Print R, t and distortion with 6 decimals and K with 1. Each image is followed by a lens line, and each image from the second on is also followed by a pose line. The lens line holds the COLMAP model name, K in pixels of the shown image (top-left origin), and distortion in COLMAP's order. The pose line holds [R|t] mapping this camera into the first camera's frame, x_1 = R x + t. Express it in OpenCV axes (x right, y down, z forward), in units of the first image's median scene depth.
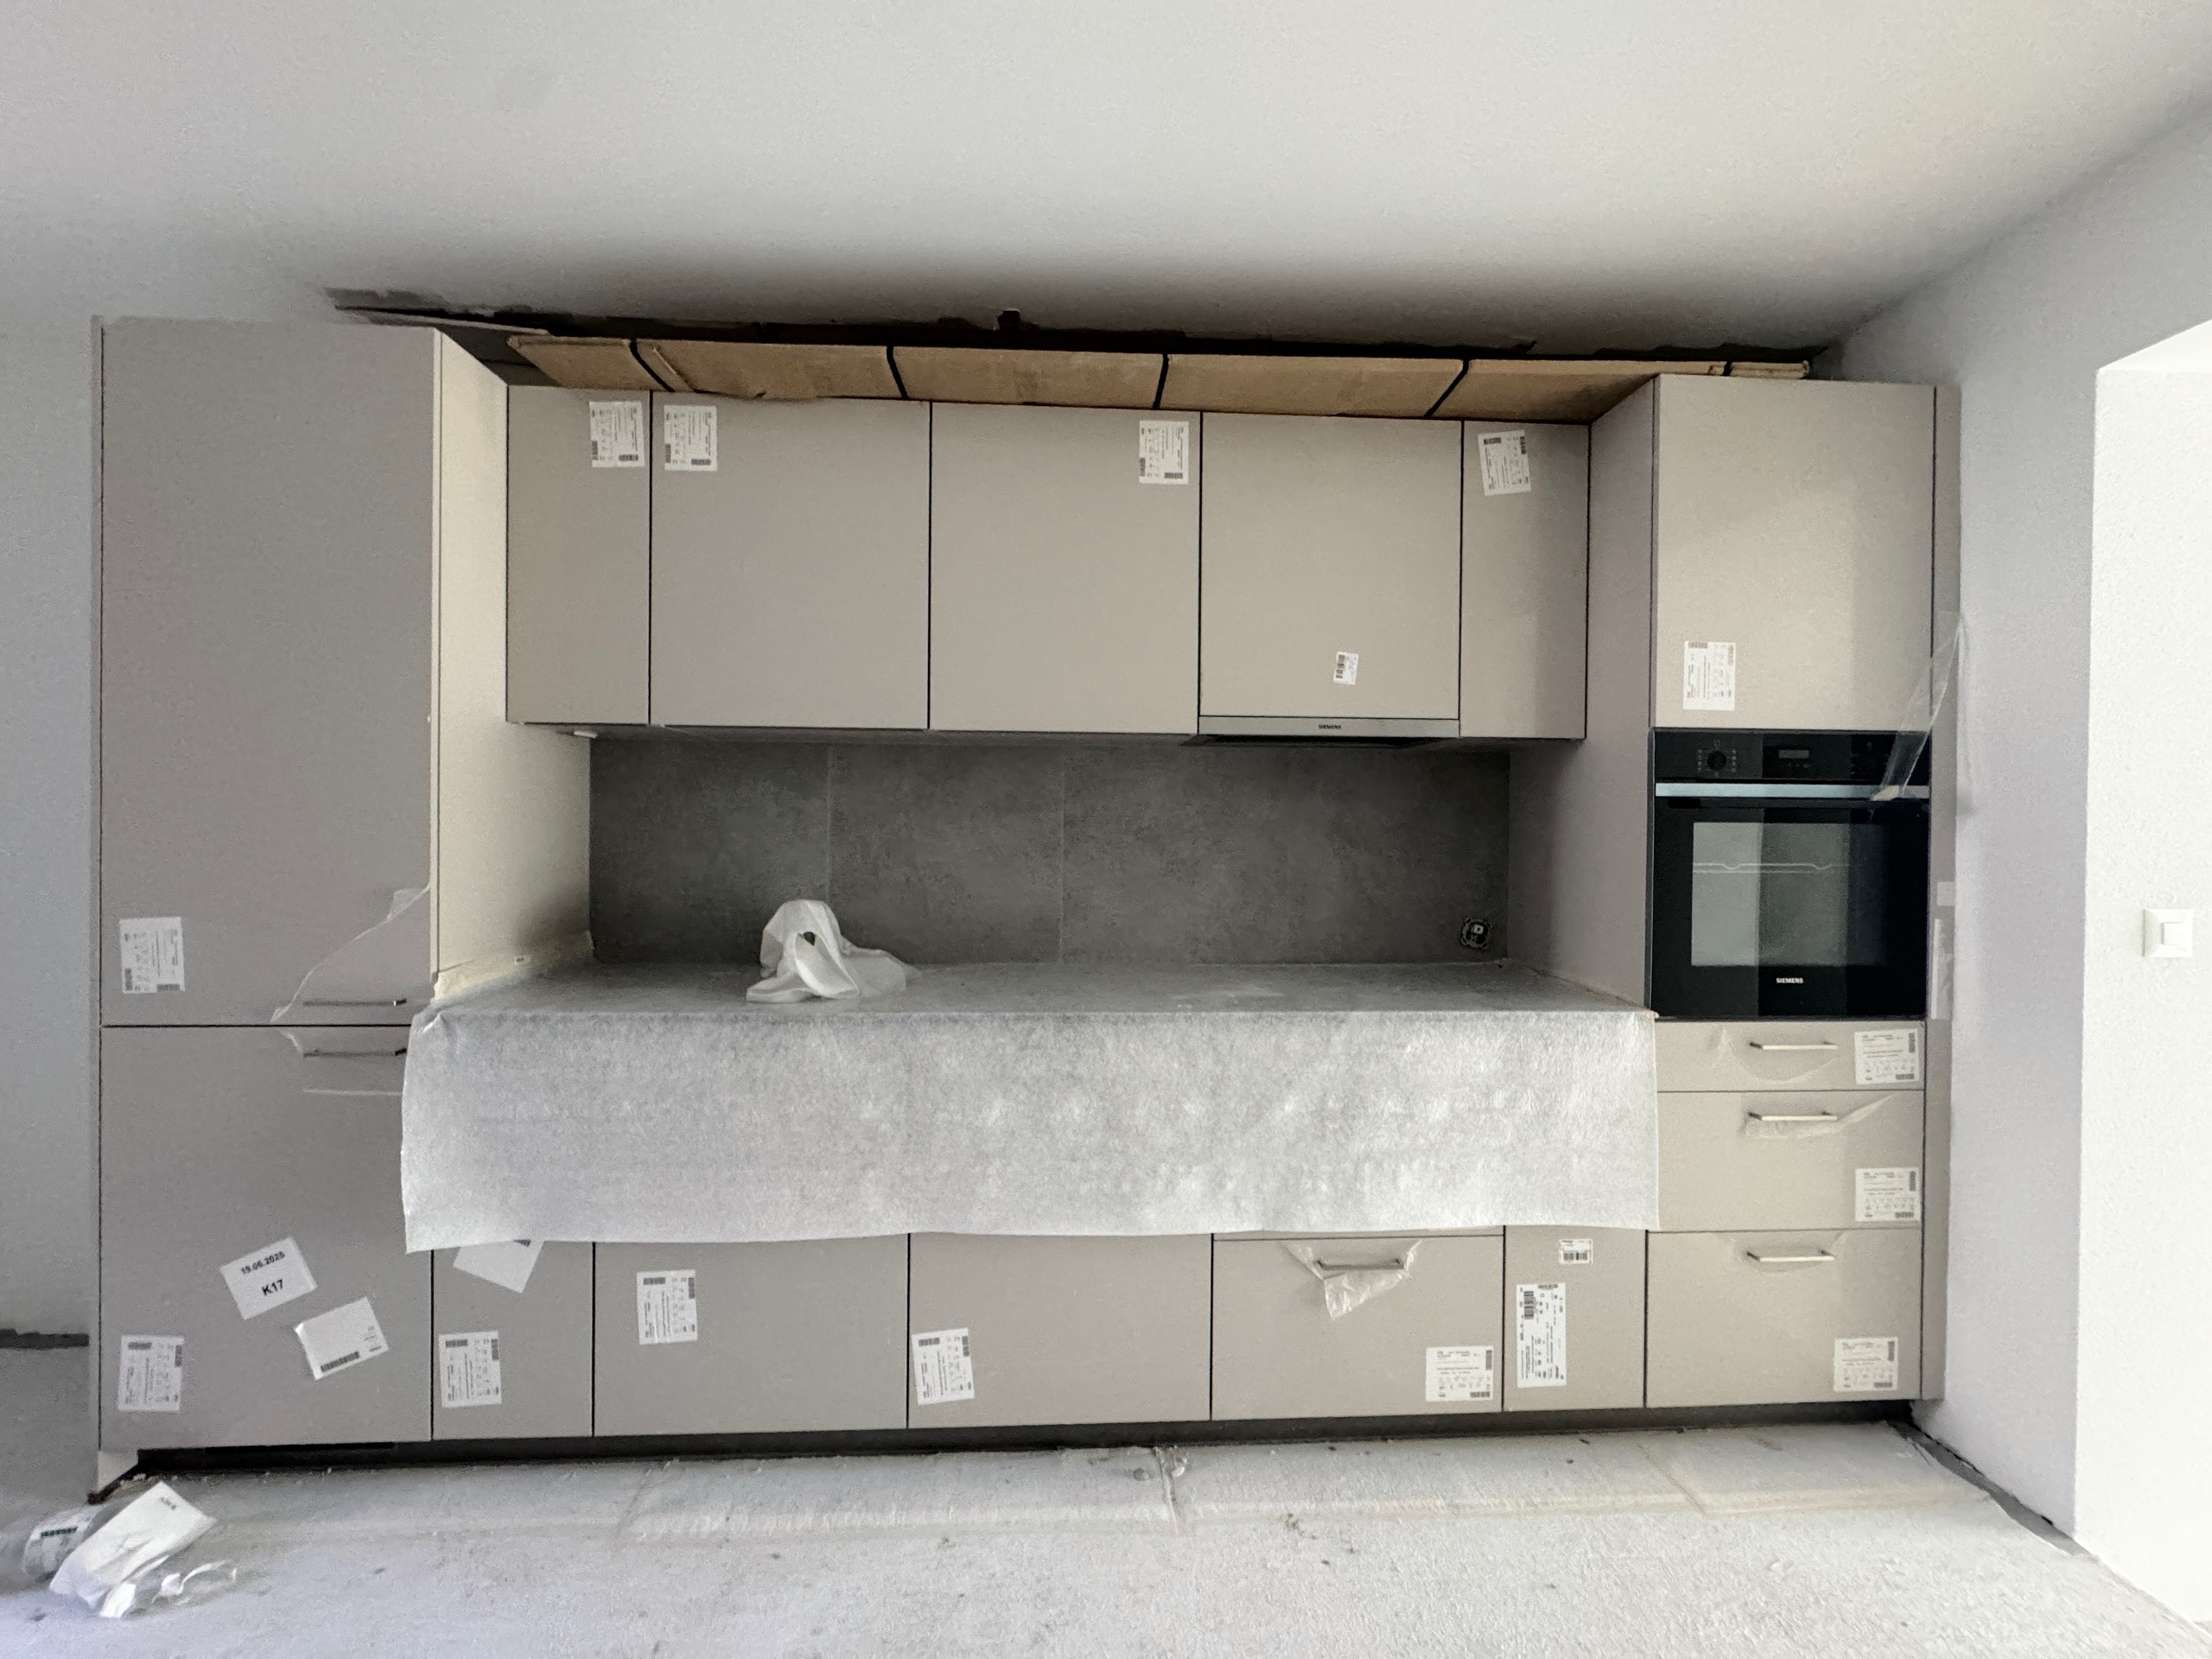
lens RADIAL K [[884.7, 0, 1035.7], [0, 884.7, 818.9], [0, 0, 1]] dist [-0.002850, 0.000061]
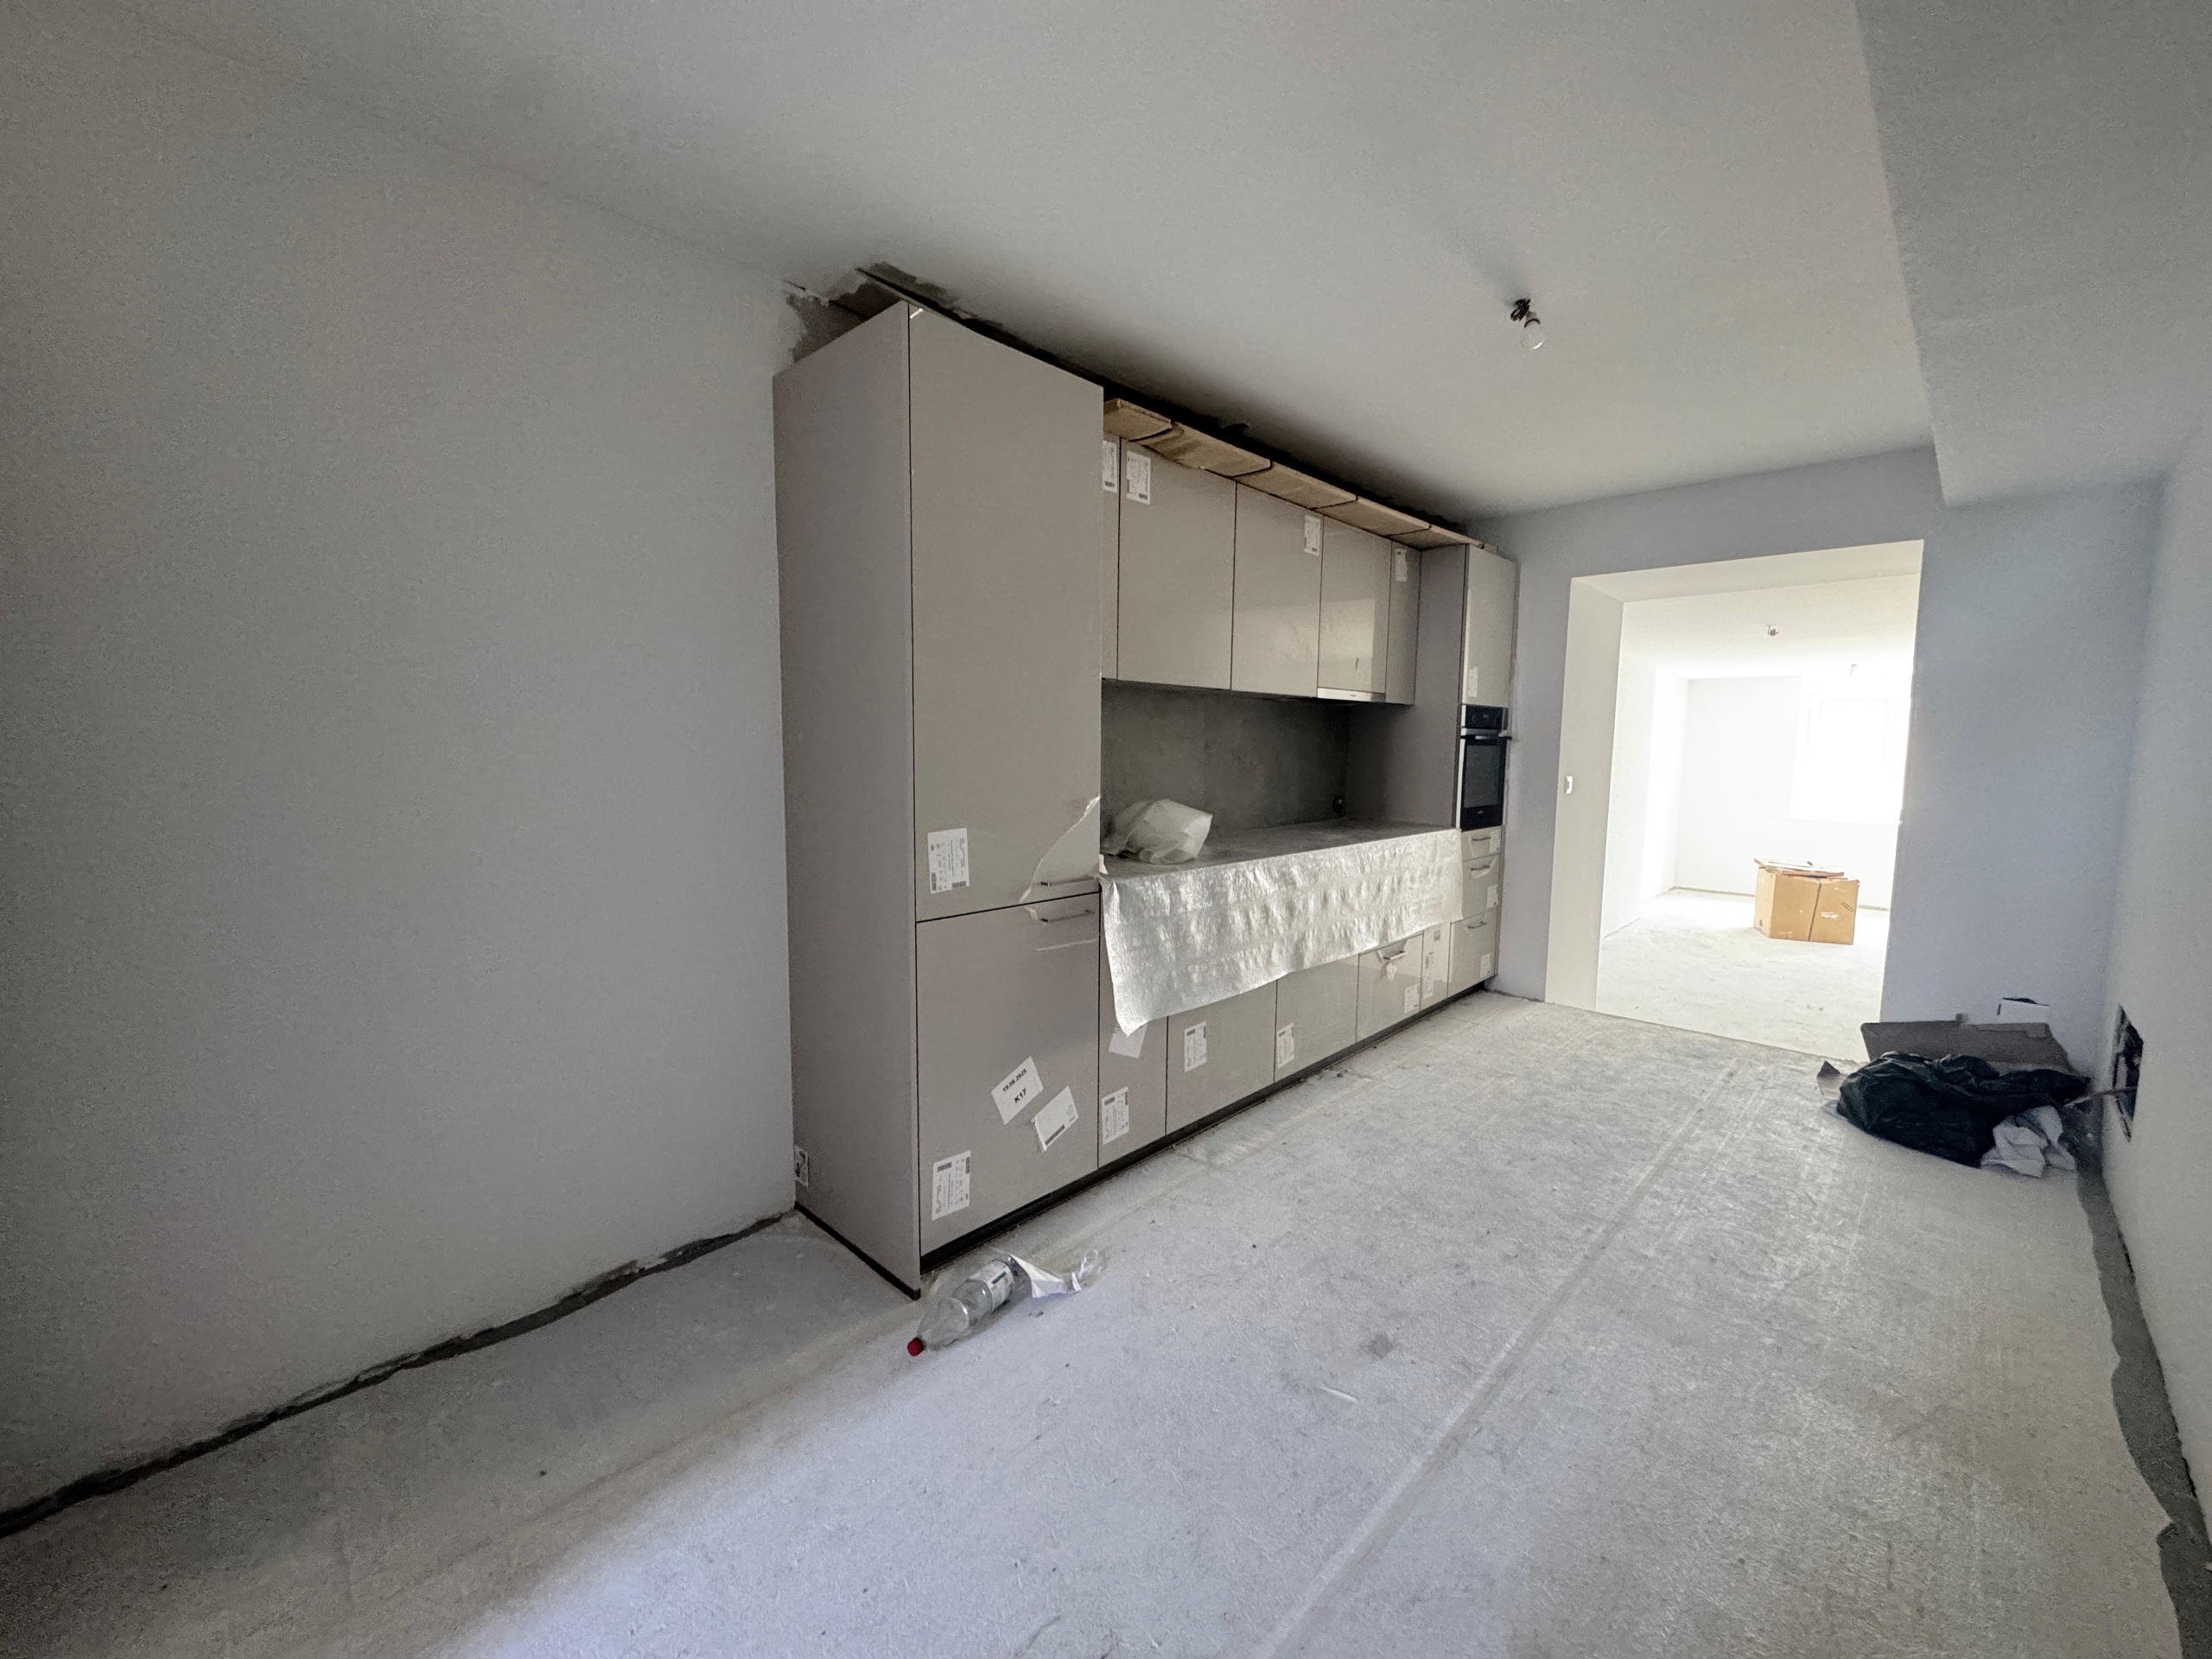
lens RADIAL K [[889.0, 0, 1106.0], [0, 889.0, 829.5], [0, 0, 1]] dist [-0.020949, -0.000150]
pose [[0.727959, -0.070520, 0.681984, -1.637864], [0.001237, 0.994830, 0.101549, -0.013711], [-0.685619, -0.073080, 0.724283, -0.045913]]
